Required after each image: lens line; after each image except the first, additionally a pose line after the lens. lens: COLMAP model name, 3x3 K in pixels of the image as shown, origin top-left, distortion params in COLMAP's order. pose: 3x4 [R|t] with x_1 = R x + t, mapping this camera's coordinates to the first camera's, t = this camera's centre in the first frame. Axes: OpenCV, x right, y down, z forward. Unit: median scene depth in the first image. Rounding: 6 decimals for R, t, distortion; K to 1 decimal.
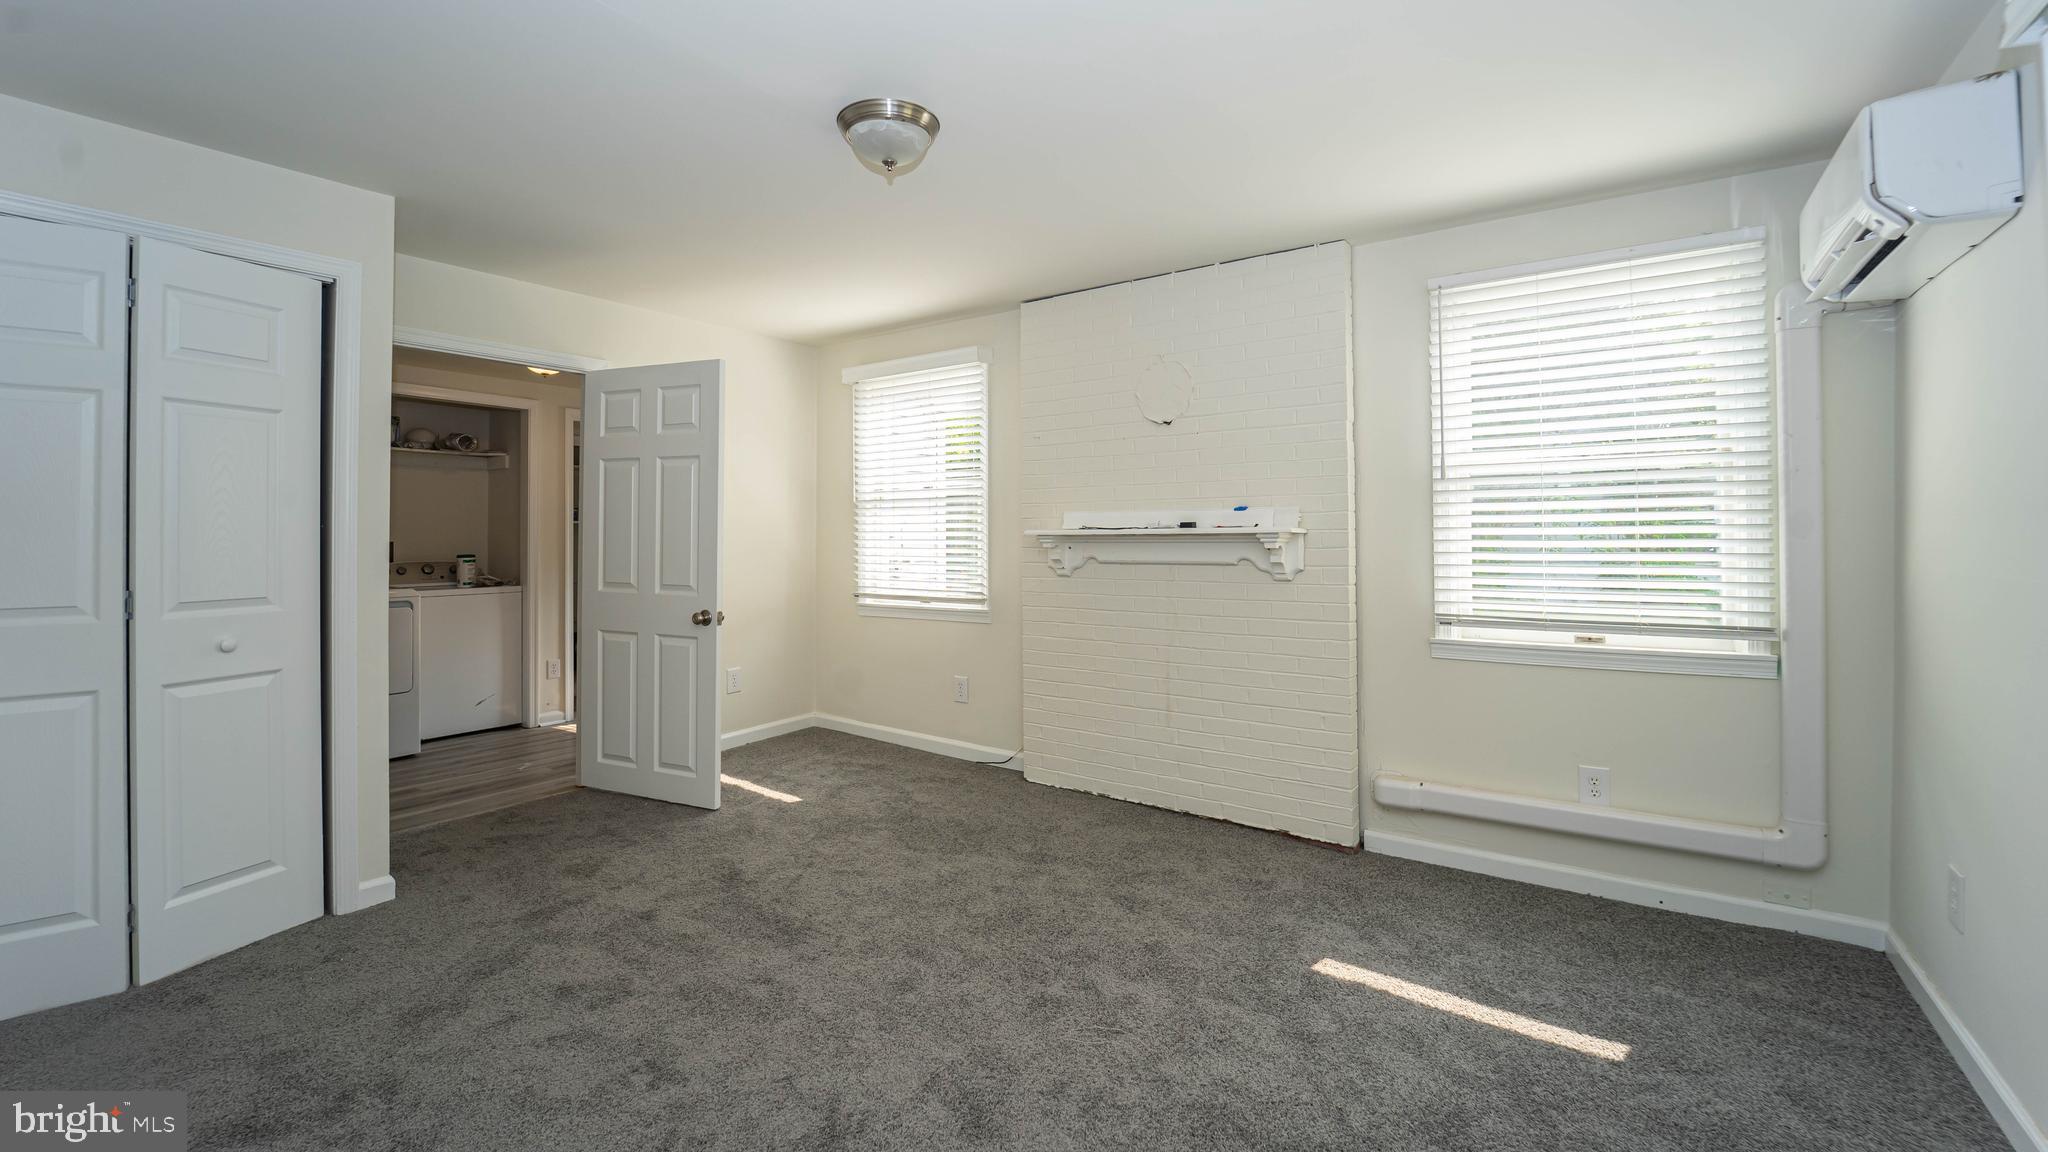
lens RADIAL K [[839.9, 0, 1022.1], [0, 839.9, 527.8], [0, 0, 1]] dist [-0.000800, -0.000117]
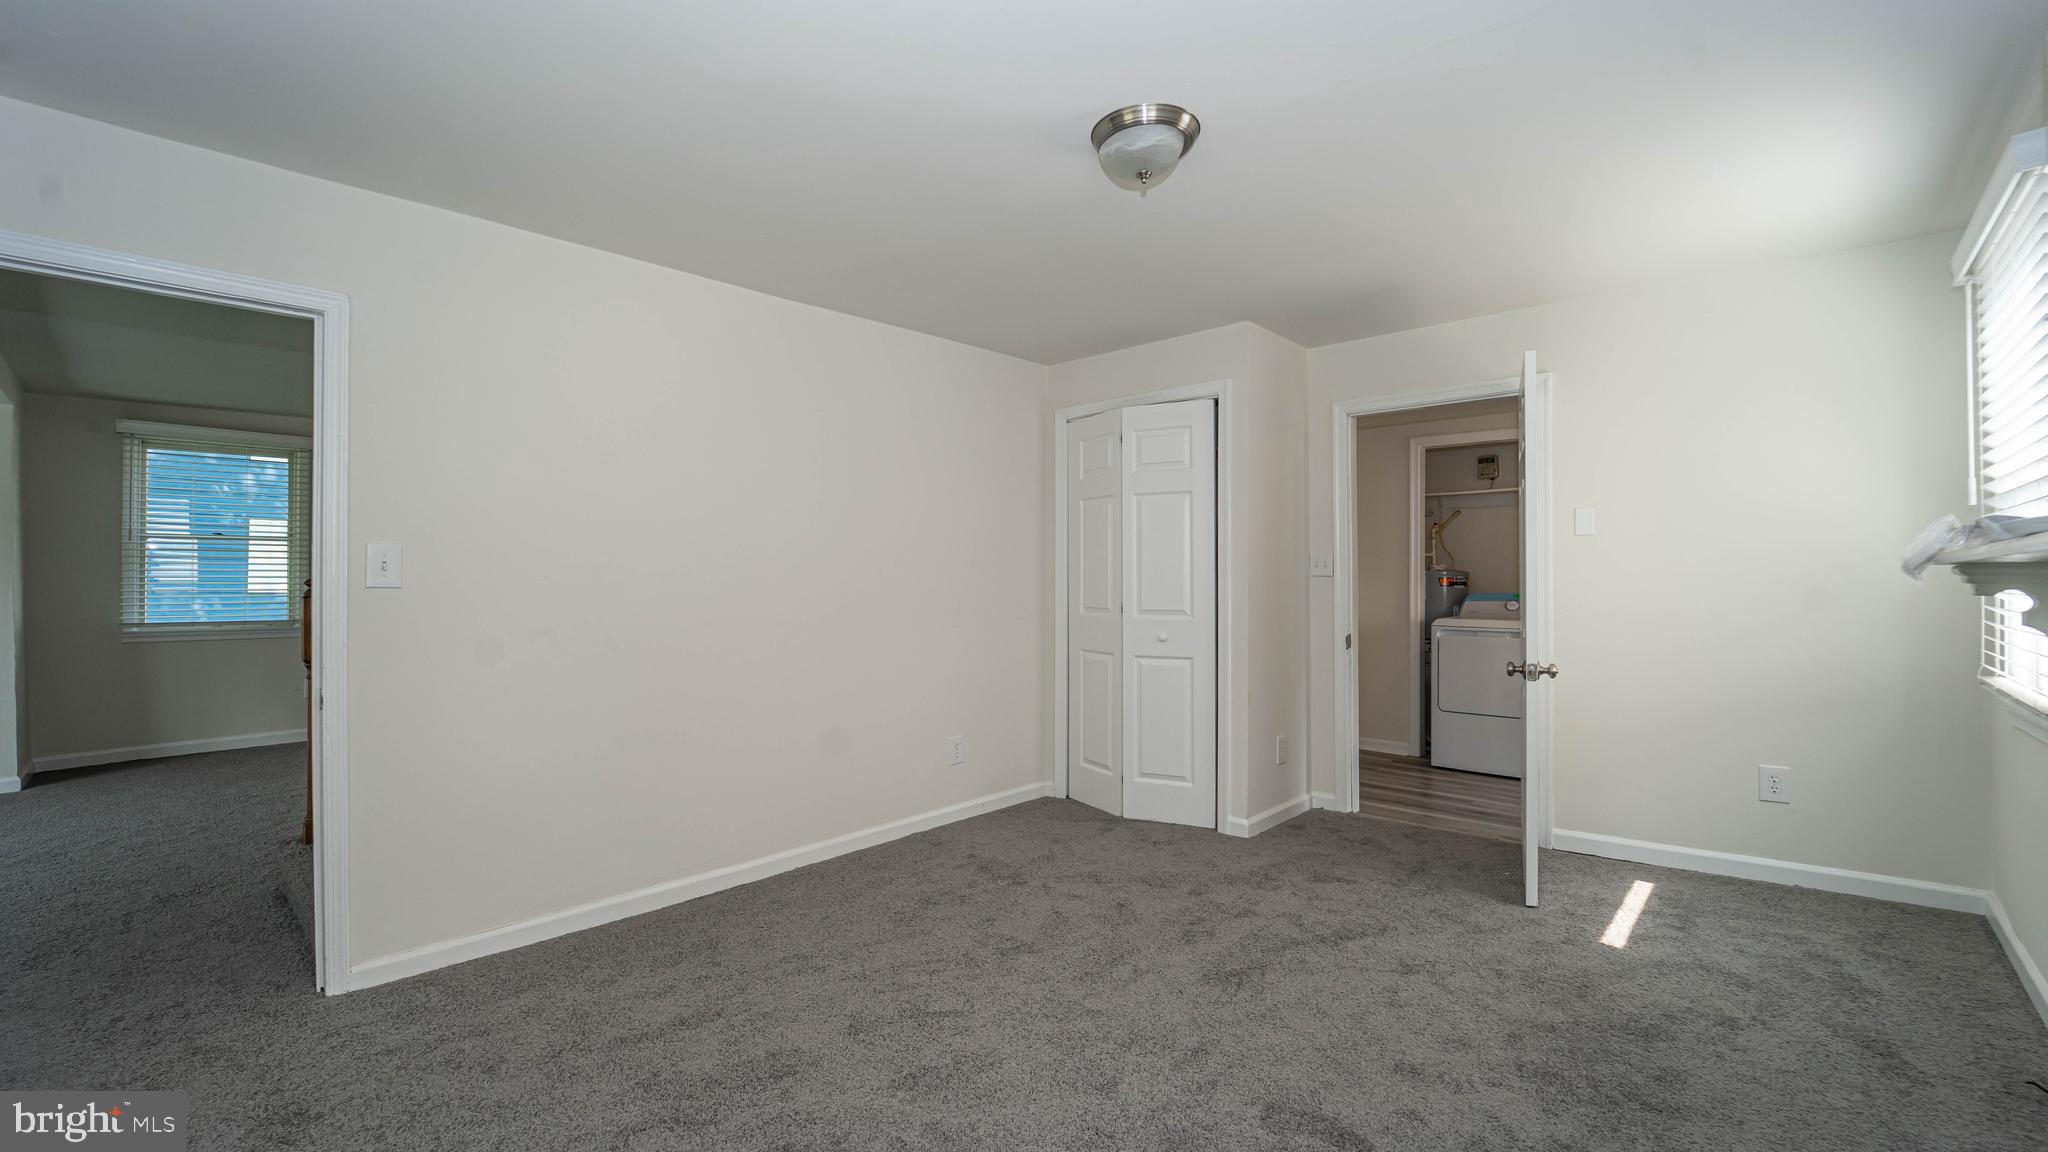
lens RADIAL K [[871.6, 0, 1024.0], [0, 871.6, 576.0], [0, 0, 1]] dist [-0.000604, -0.000043]
pose [[-0.122556, 0.001666, -0.992460, 0.770889], [0.015099, 0.999886, -0.000186, 0.013255], [0.992347, -0.015008, -0.122567, 0.908079]]
